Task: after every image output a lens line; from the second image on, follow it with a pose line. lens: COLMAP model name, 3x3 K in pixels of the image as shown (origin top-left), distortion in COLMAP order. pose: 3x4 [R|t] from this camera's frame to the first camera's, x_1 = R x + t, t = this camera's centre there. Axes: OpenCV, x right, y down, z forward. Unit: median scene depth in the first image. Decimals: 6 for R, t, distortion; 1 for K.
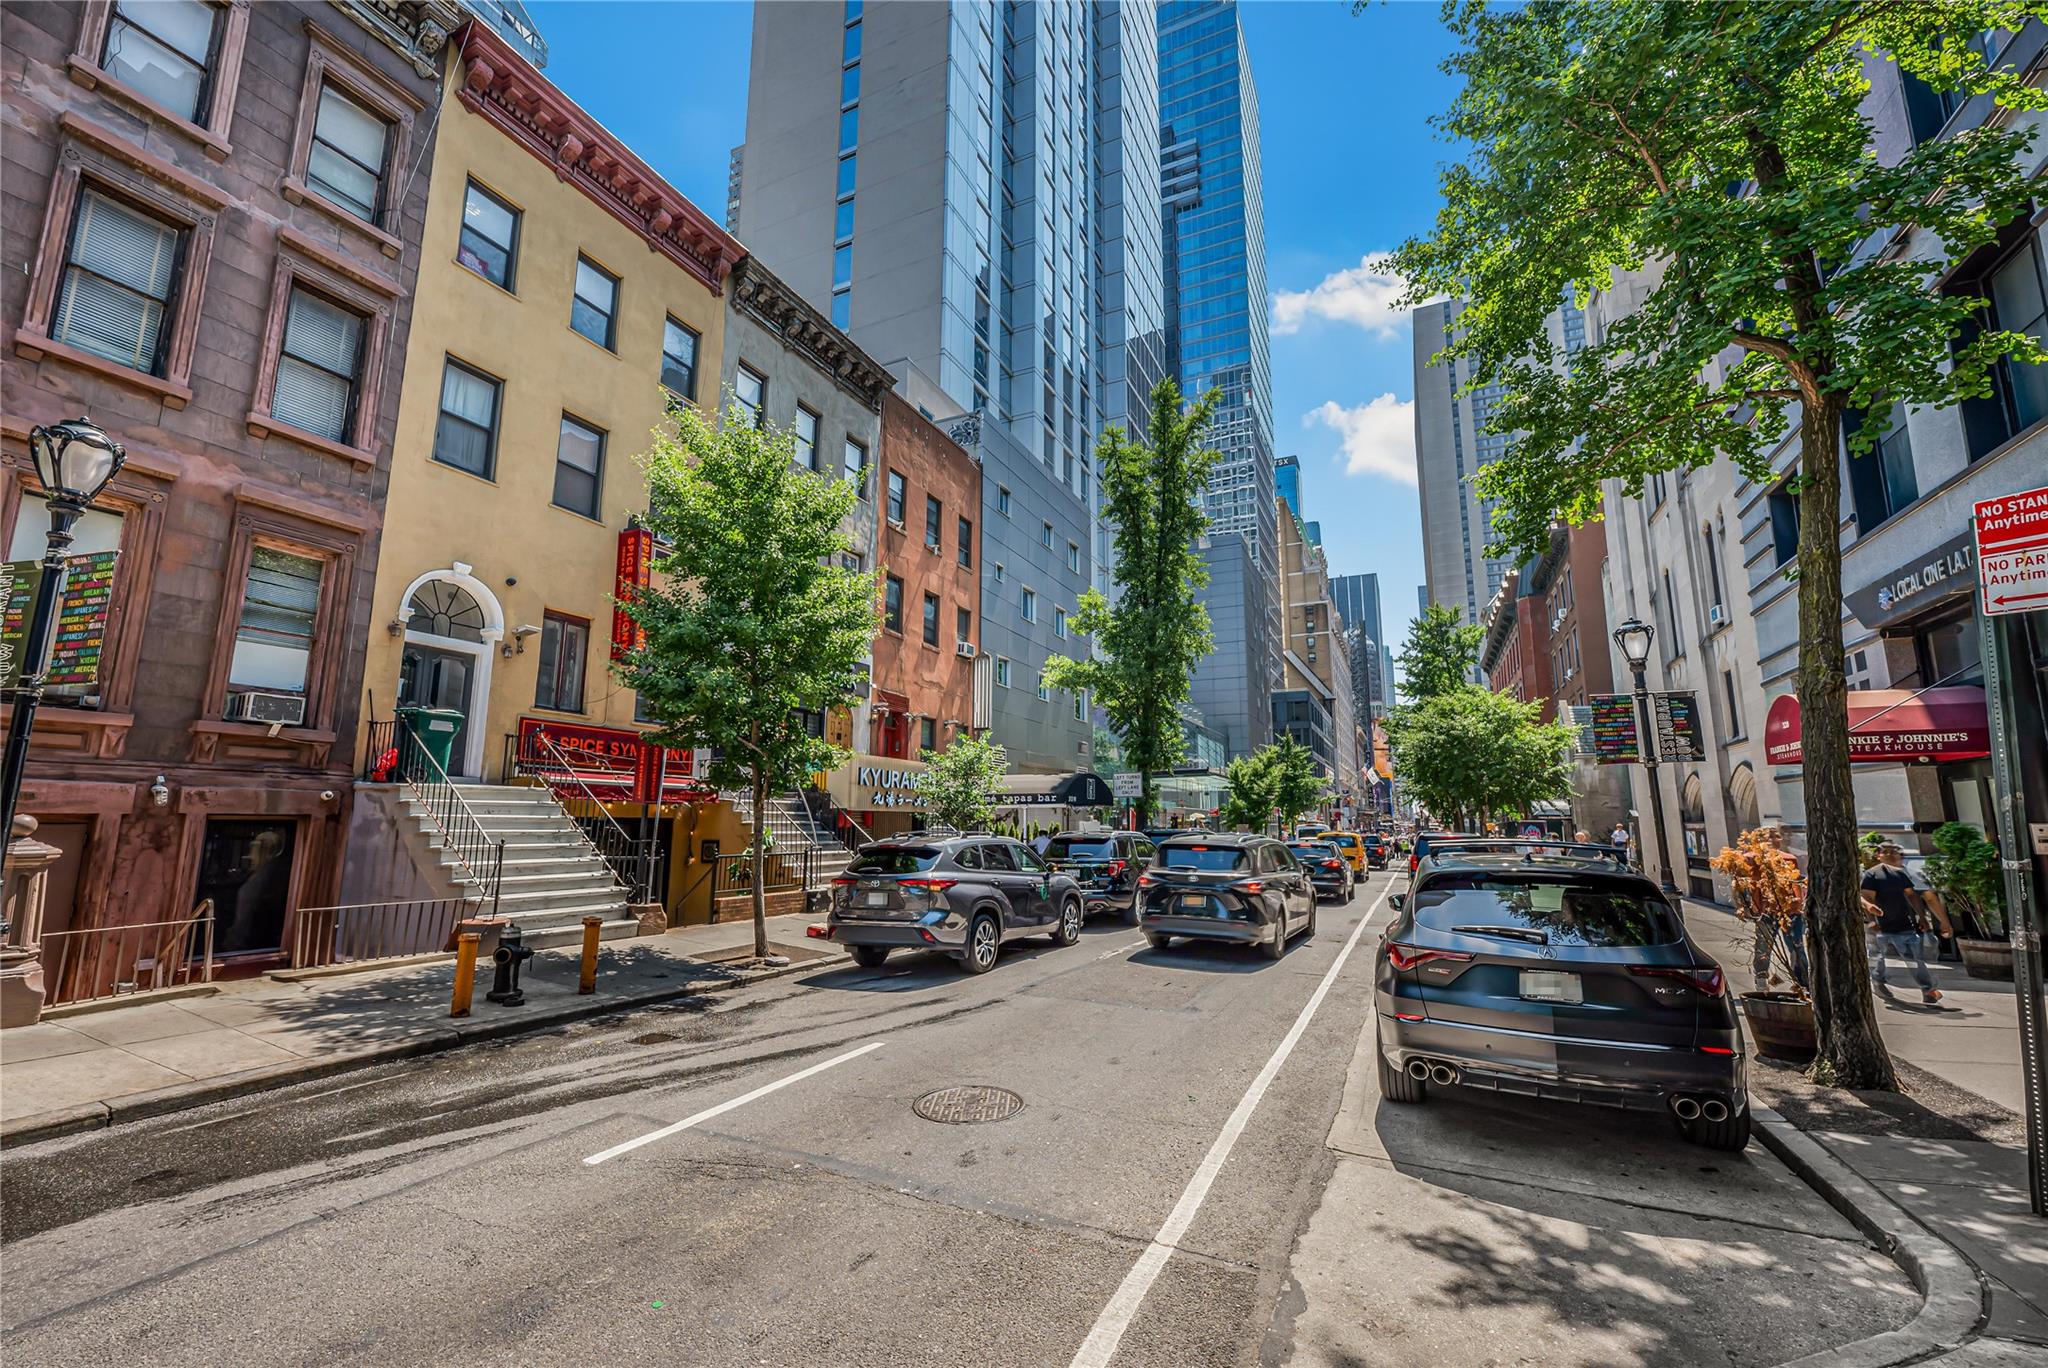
lens RADIAL K [[820.0, 0, 1039.7], [0, 820.0, 693.7], [0, 0, 1]] dist [0.002718, -0.000586]
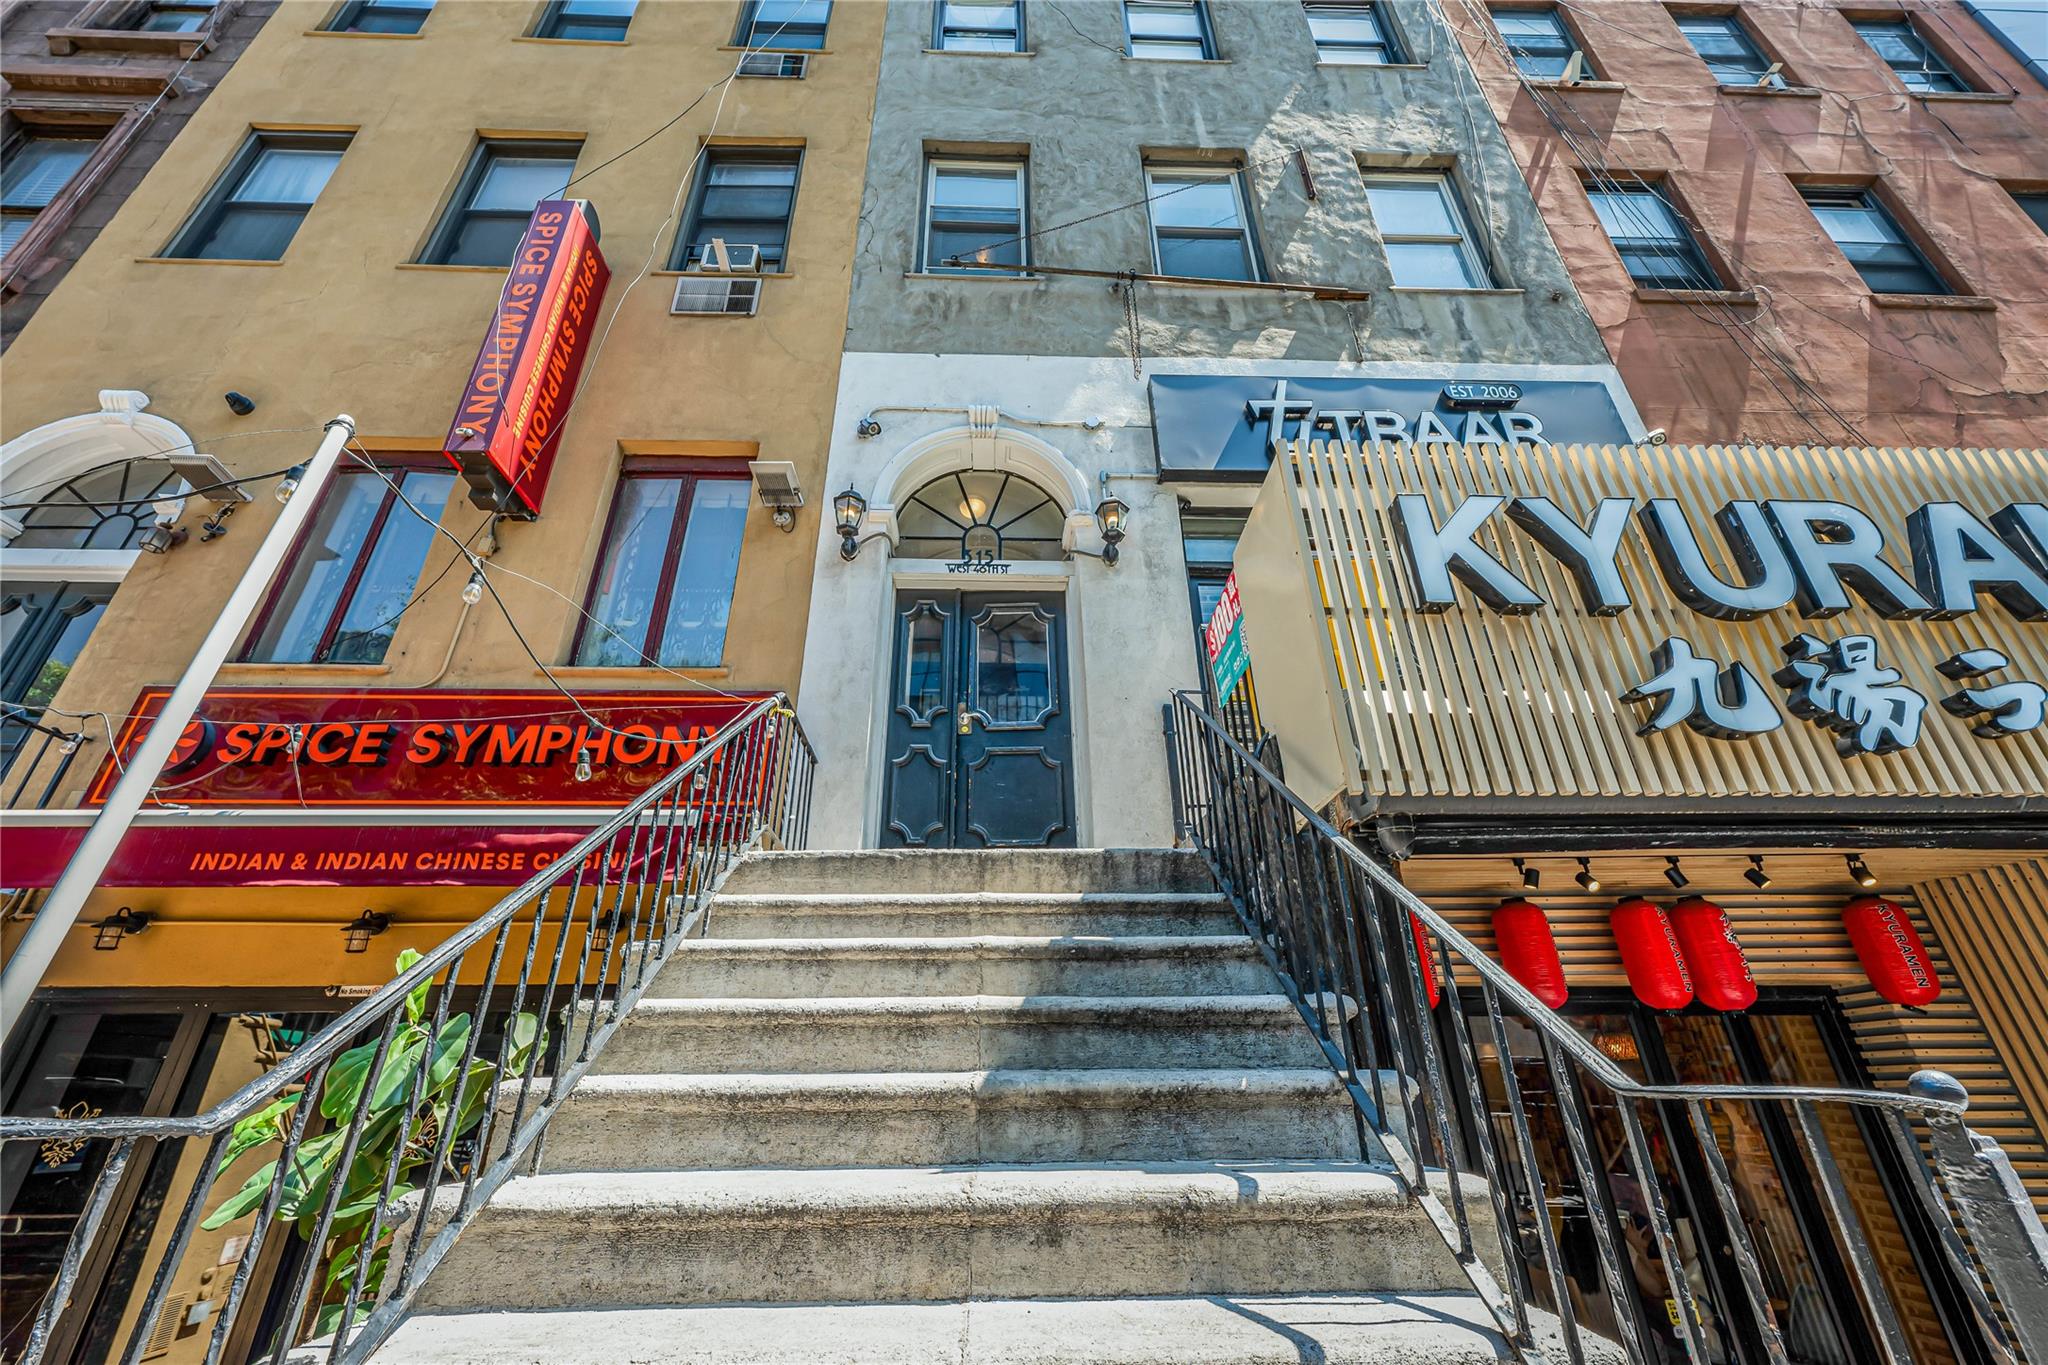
lens RADIAL K [[820.0, 0, 1021.3], [0, 820.0, 684.0], [0, 0, 1]] dist [0.002718, -0.000586]
pose [[0.448407, -0.419956, -0.789030, -0.226901], [0.154014, 0.905850, -0.394607, 0.251361], [0.880460, 0.055423, 0.470869, 1.333155]]
